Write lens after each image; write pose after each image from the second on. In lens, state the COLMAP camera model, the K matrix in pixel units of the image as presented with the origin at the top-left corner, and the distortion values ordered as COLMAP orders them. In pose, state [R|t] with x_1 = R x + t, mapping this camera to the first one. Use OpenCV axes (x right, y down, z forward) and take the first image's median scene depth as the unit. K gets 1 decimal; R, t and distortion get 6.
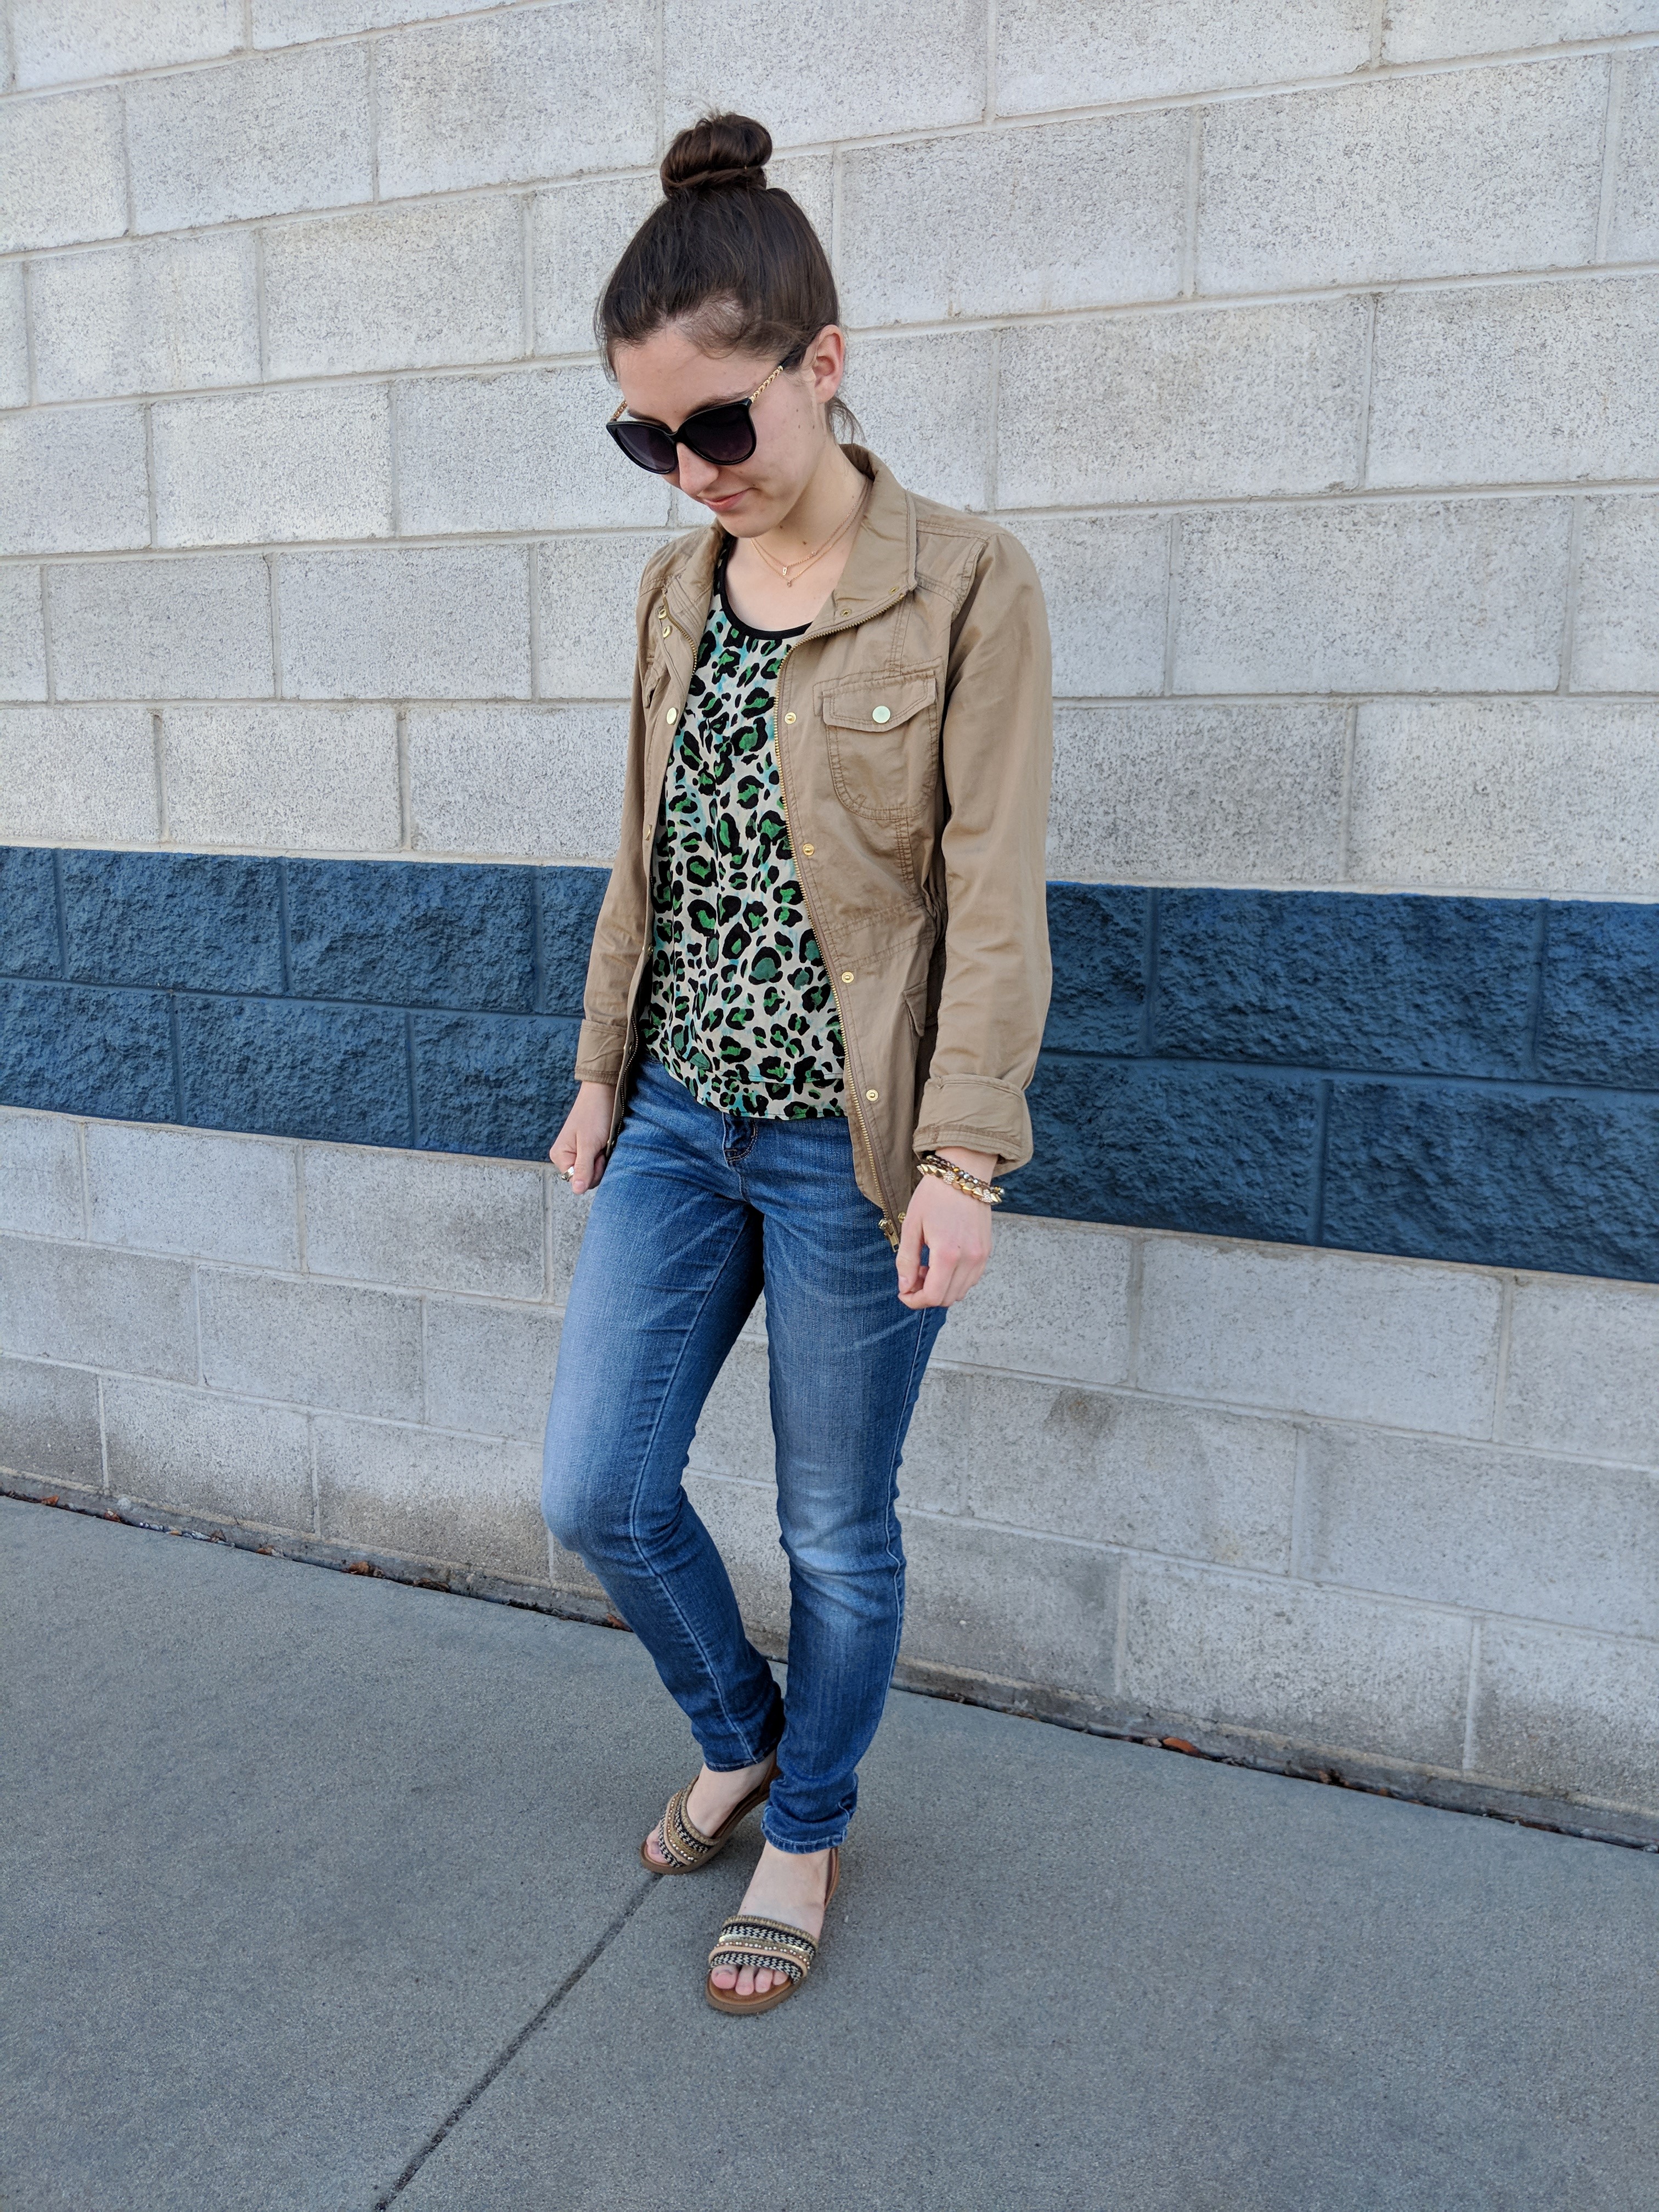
lens RADIAL K [[1856.0, 0, 846.5], [0, 1856.0, 1114.1], [0, 0, 1]] dist [0.083032, -0.179091]
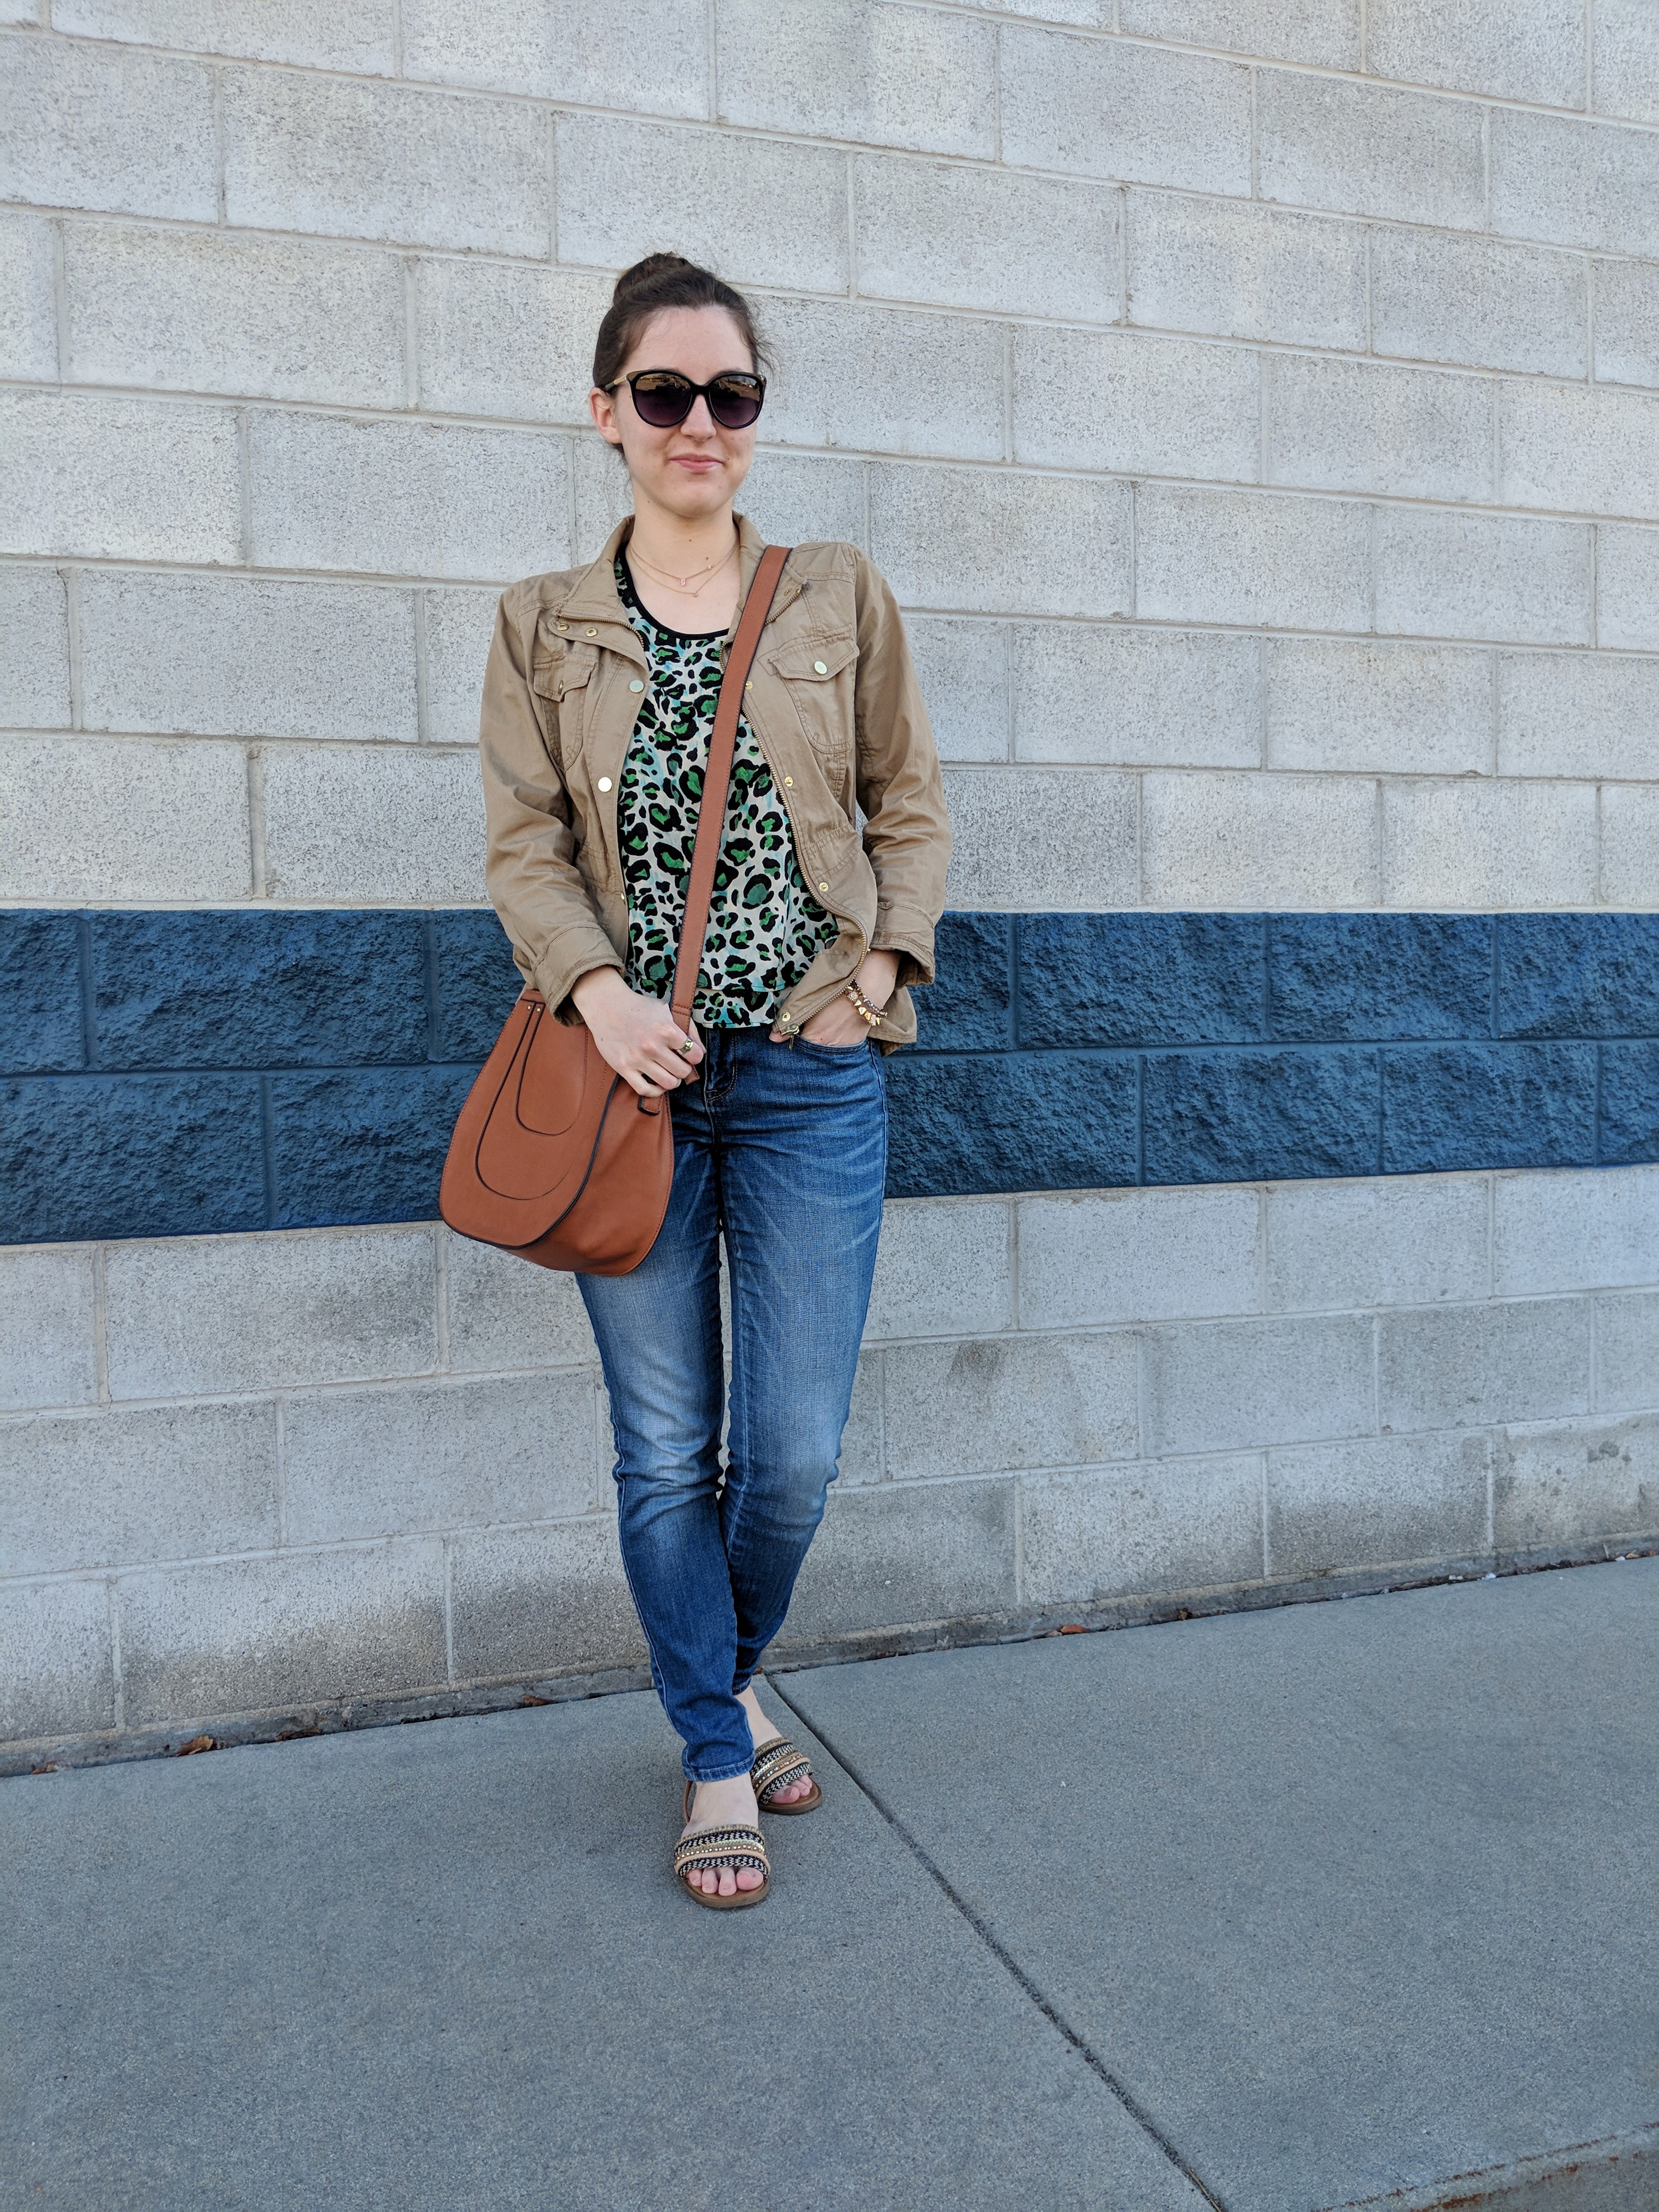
lens RADIAL K [[1856.0, 0, 846.5], [0, 1856.0, 1114.1], [0, 0, 1]] dist [0.083032, -0.179091]
pose [[0.738768, -0.056361, 0.671599, -0.744839], [0.150406, 0.985153, -0.082774, 0.095350], [-0.656962, 0.162163, 0.736277, 0.174393]]
